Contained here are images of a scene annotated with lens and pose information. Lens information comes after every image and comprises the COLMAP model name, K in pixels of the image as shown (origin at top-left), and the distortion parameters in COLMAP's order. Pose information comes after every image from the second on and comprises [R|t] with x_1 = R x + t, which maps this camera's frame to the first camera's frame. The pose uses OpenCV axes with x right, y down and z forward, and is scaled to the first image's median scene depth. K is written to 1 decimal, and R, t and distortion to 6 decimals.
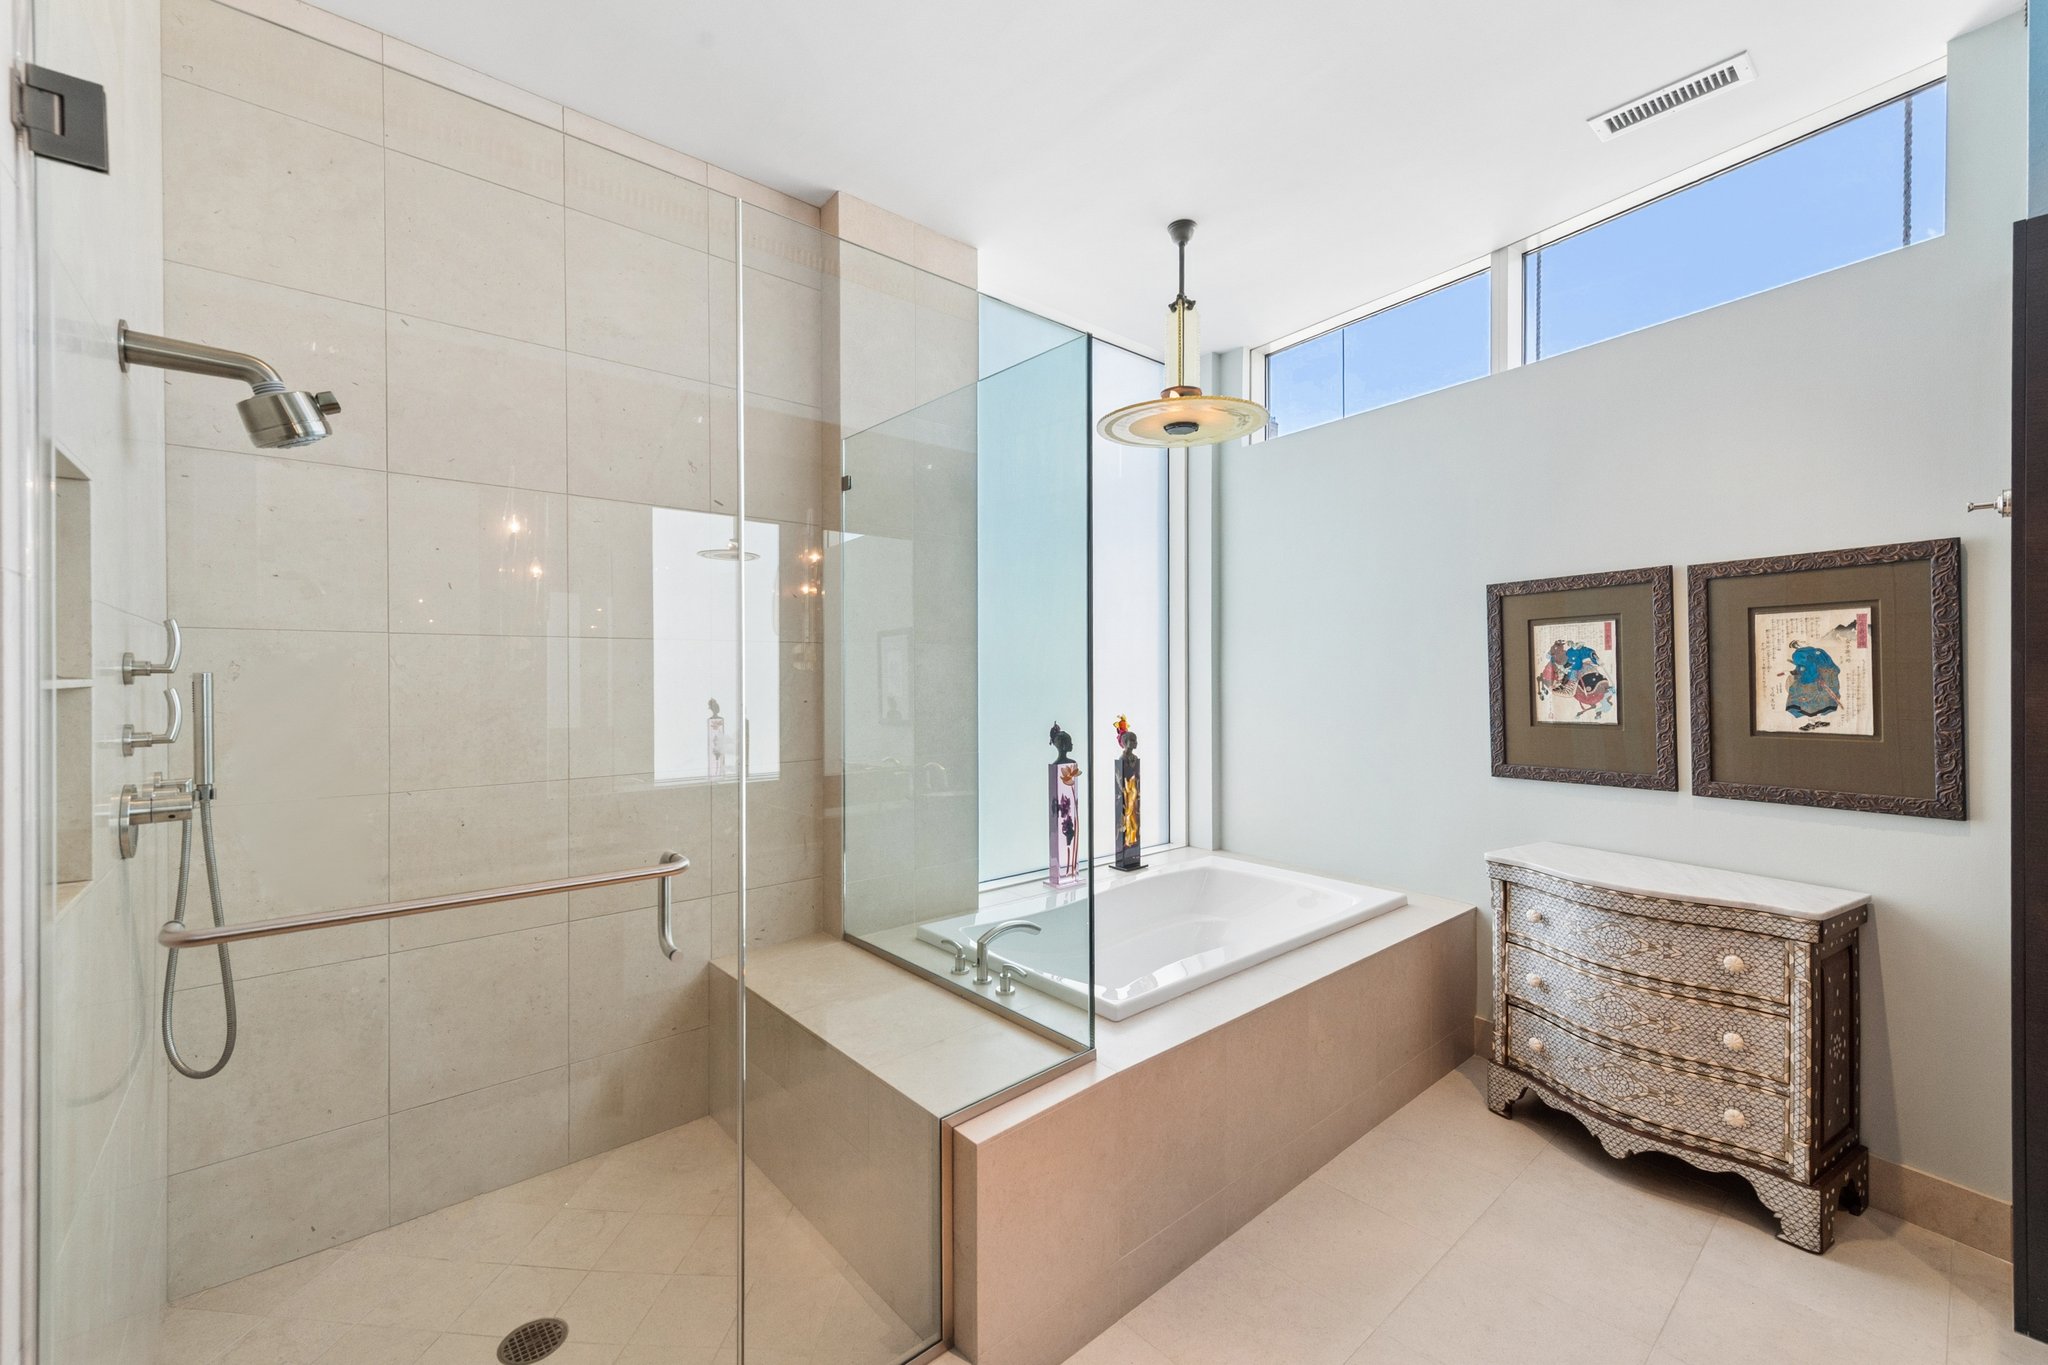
lens RADIAL K [[819.6, 0, 1034.7], [0, 819.6, 671.6], [0, 0, 1]] dist [0.014827, -0.002752]
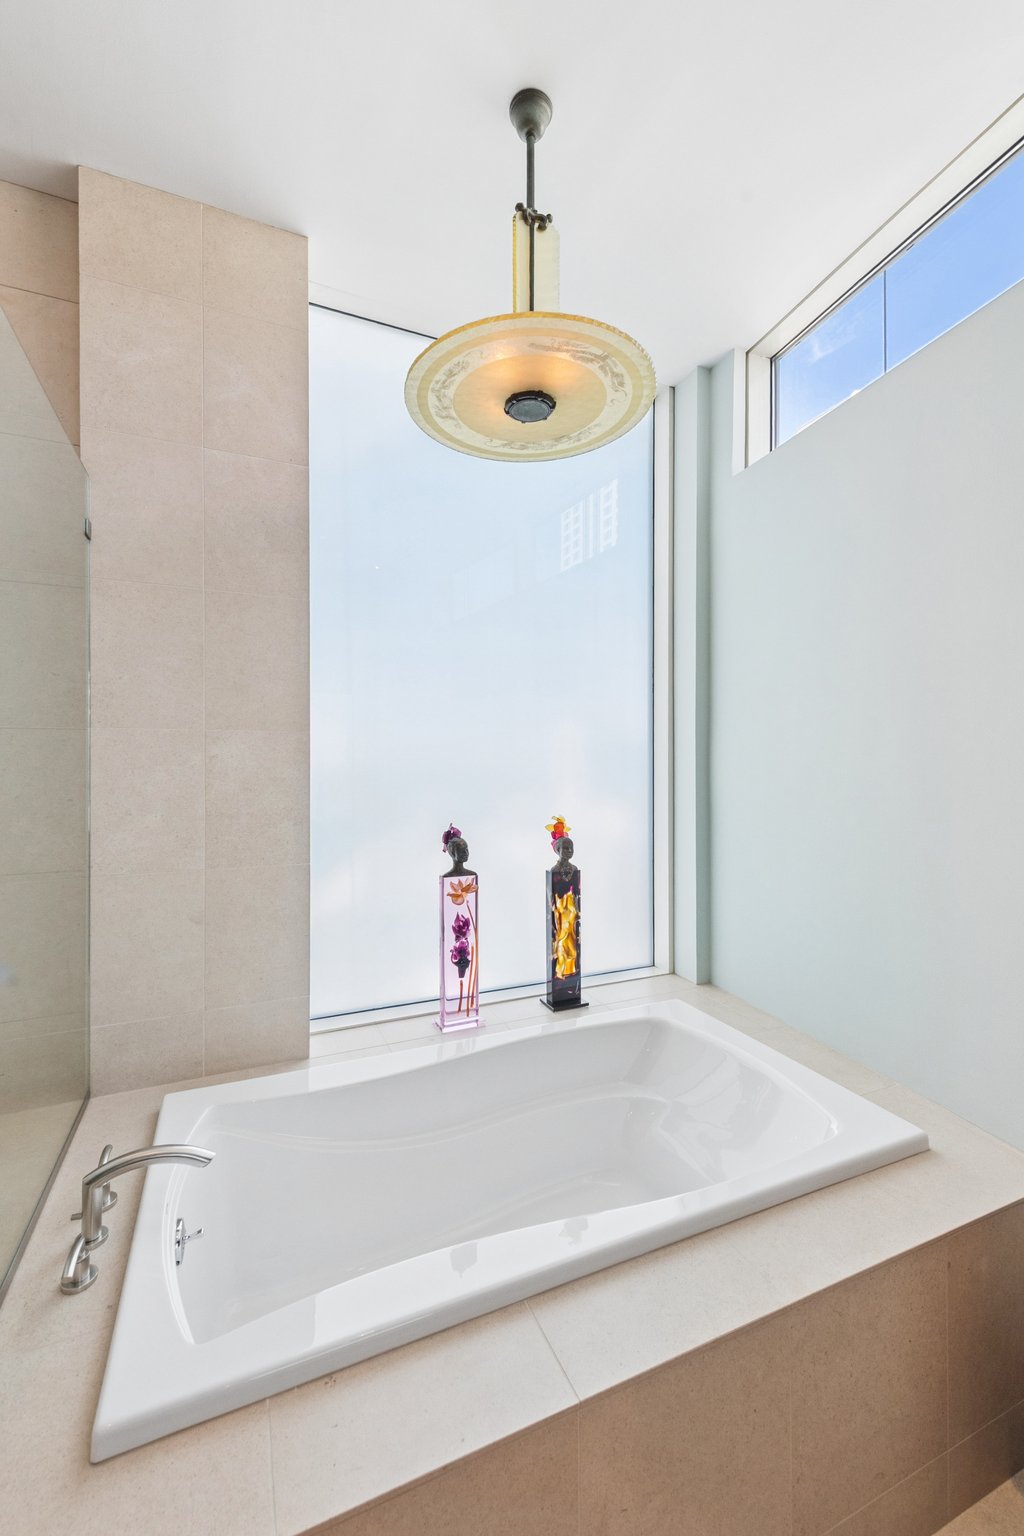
lens RADIAL K [[614.7, 0, 516.2], [0, 614.7, 763.8], [0, 0, 1]] dist [0.014827, -0.002752]
pose [[0.948512, 0.002695, -0.316730, 0.363757], [-0.002303, 0.999996, 0.001613, -0.000566], [0.316733, -0.000800, 0.948514, 0.557364]]
